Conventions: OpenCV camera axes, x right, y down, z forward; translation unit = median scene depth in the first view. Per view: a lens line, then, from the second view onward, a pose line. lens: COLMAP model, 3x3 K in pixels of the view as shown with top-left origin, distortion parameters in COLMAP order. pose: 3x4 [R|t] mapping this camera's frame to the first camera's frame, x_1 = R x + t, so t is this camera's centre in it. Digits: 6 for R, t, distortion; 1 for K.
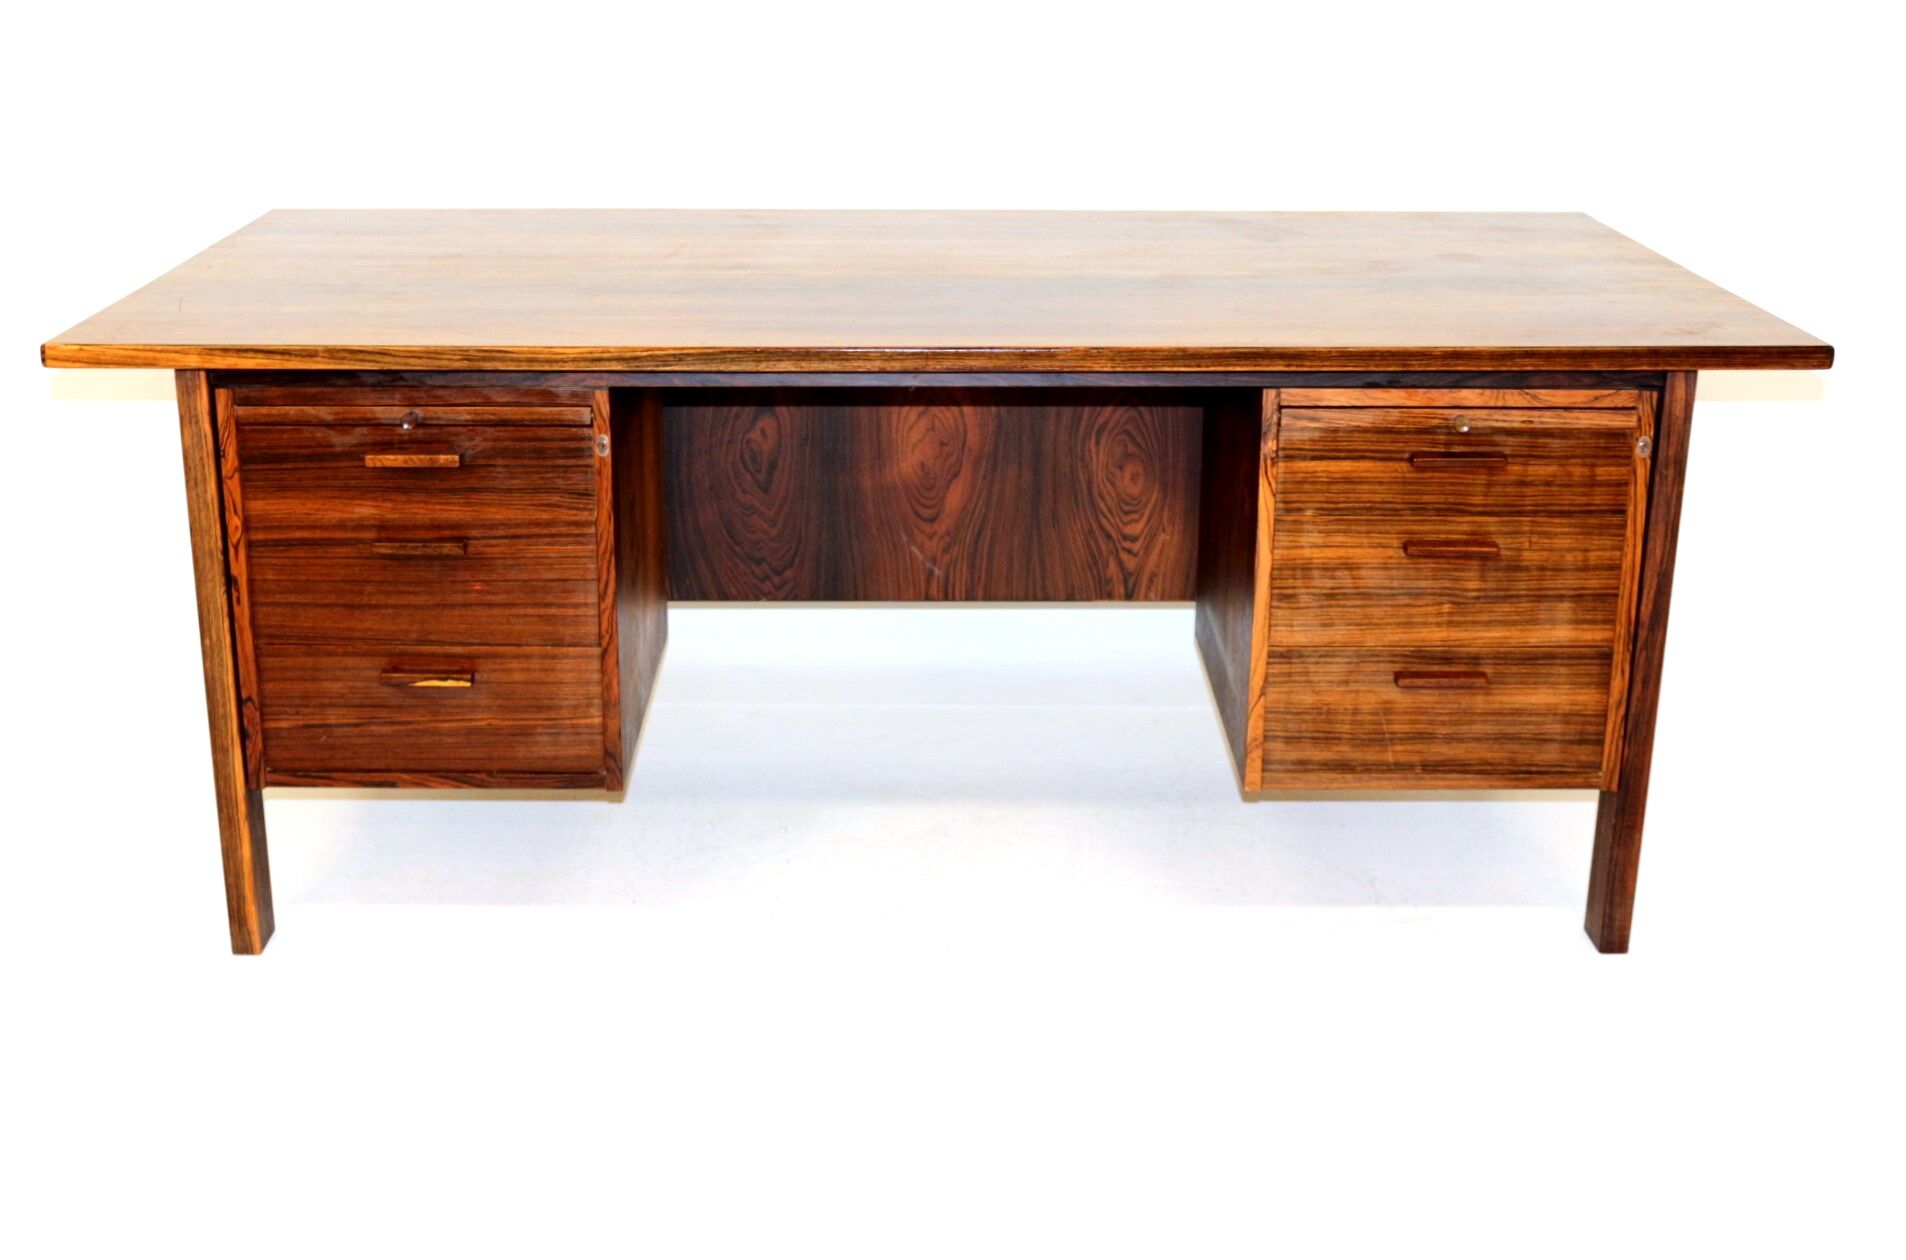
lens RADIAL K [[2366.6, 0, 953.0], [0, 2366.6, 630.0], [0, 0, 1]] dist [-0.076157, -0.043455]
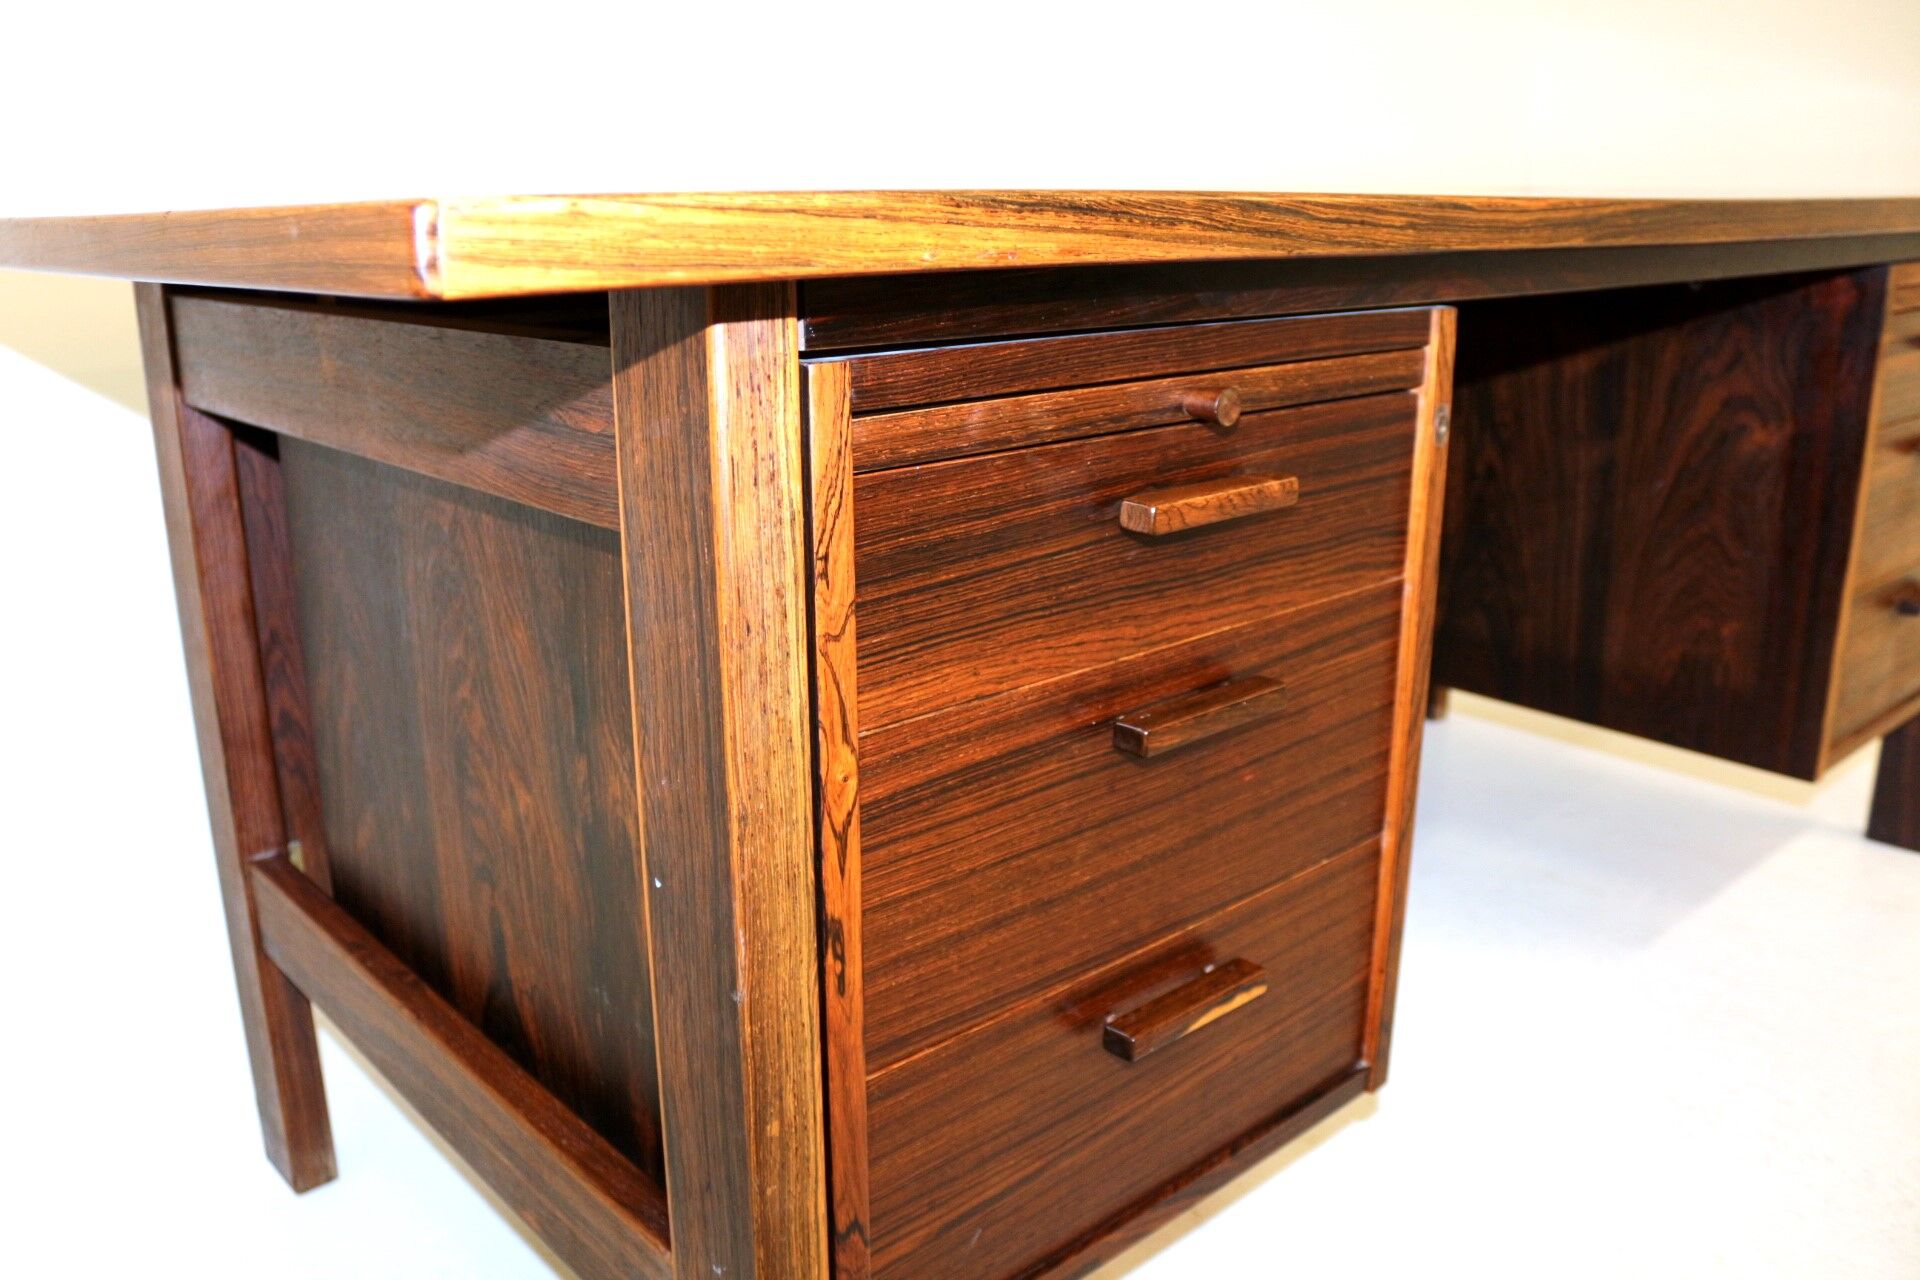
lens RADIAL K [[1576.9, 0, 960.0], [0, 1576.9, 640.0], [0, 0, 1]] dist [-0.126434, 0.011435]
pose [[0.753282, -0.197451, 0.627359, -0.430223], [0.218201, 0.974874, 0.044827, -0.069719], [-0.620446, 0.103123, 0.777439, 0.804495]]
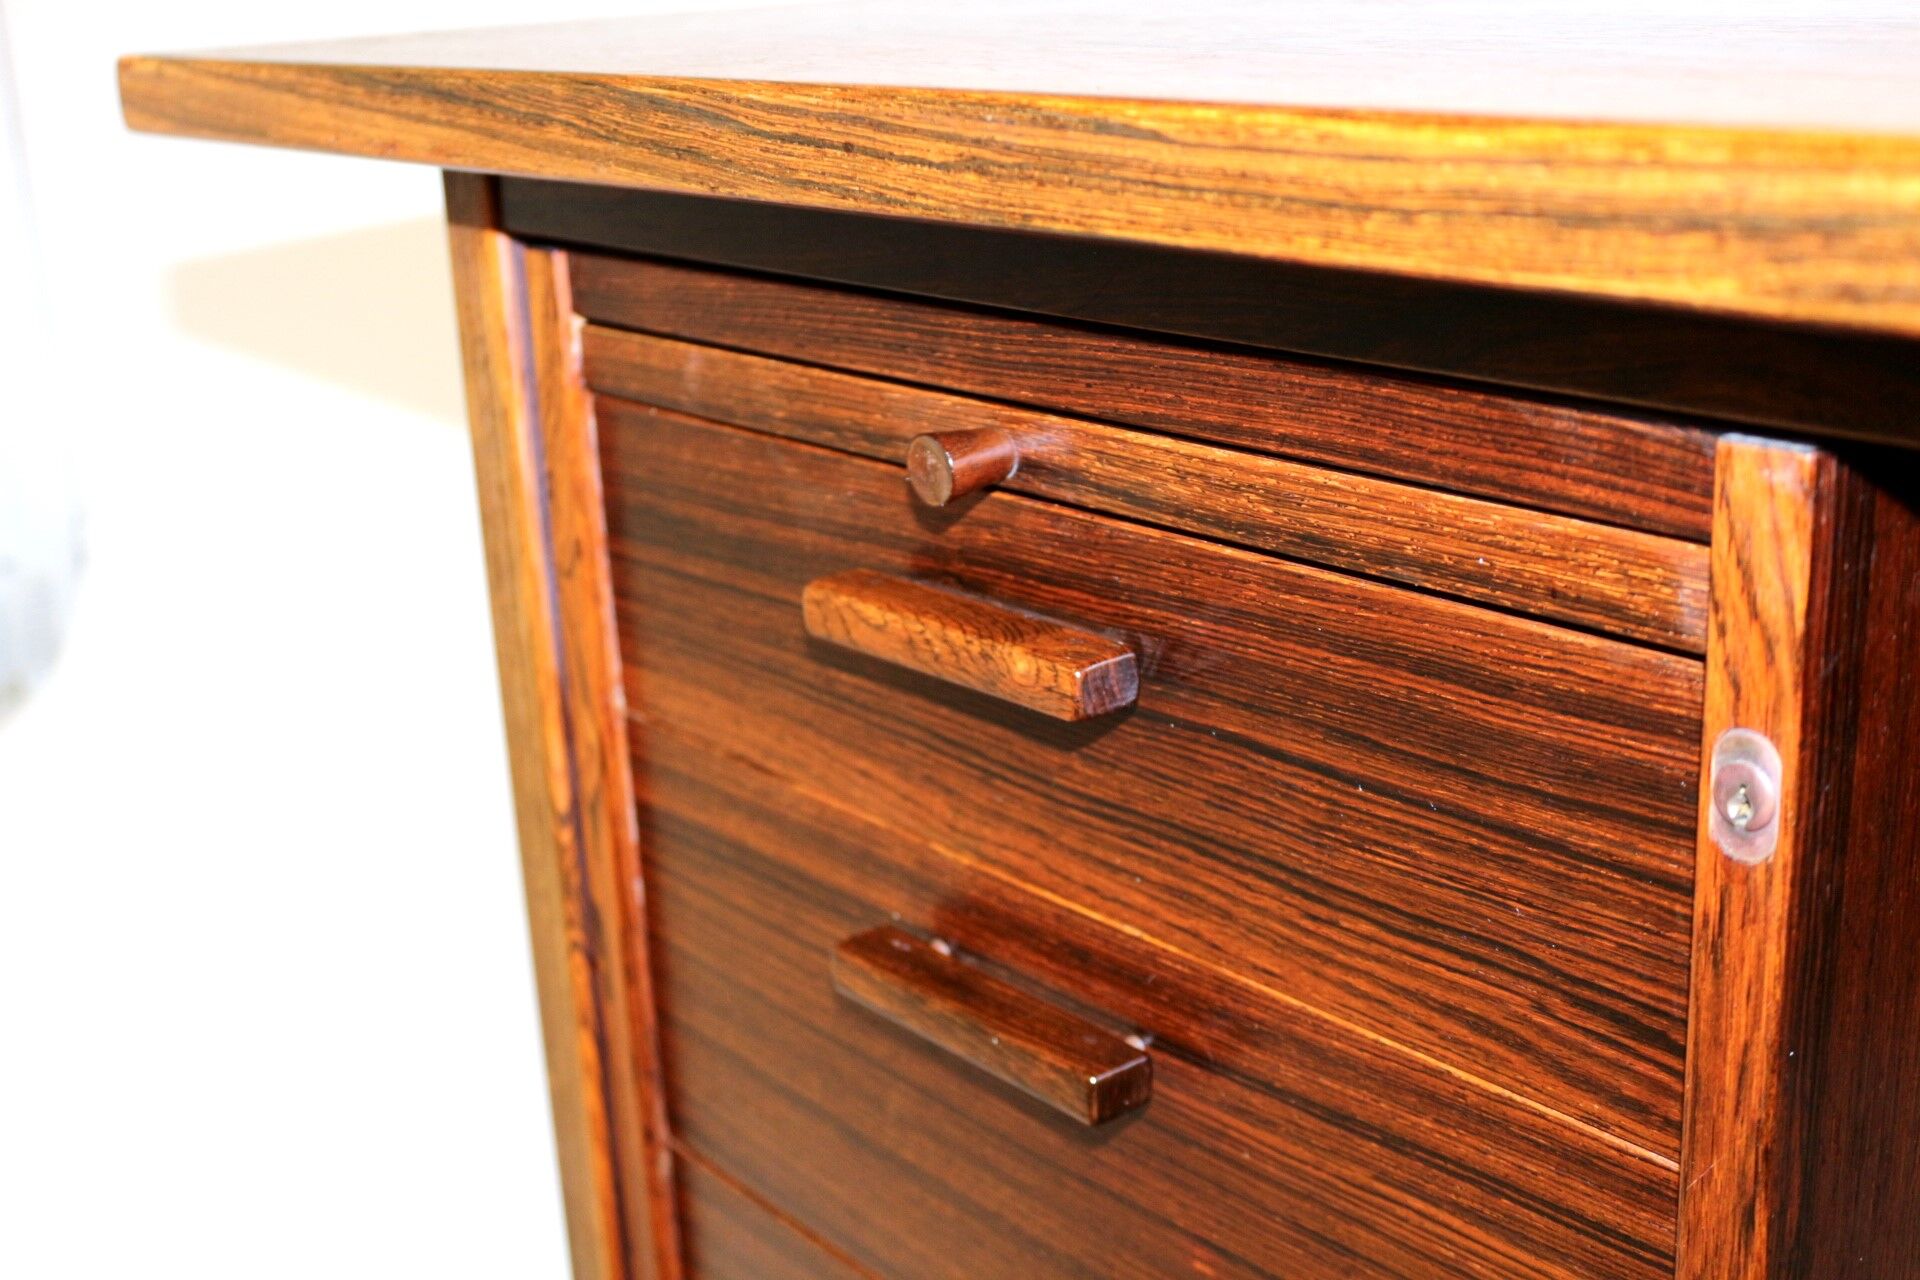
lens RADIAL K [[2337.0, 0, 960.0], [0, 2337.0, 640.0], [0, 0, 1]] dist [-0.084226, -0.002367]
pose [[0.615236, 0.196387, -0.763490, -0.062773], [-0.193744, 0.976438, 0.095039, -0.091611], [0.764165, 0.089450, 0.638788, 0.847074]]
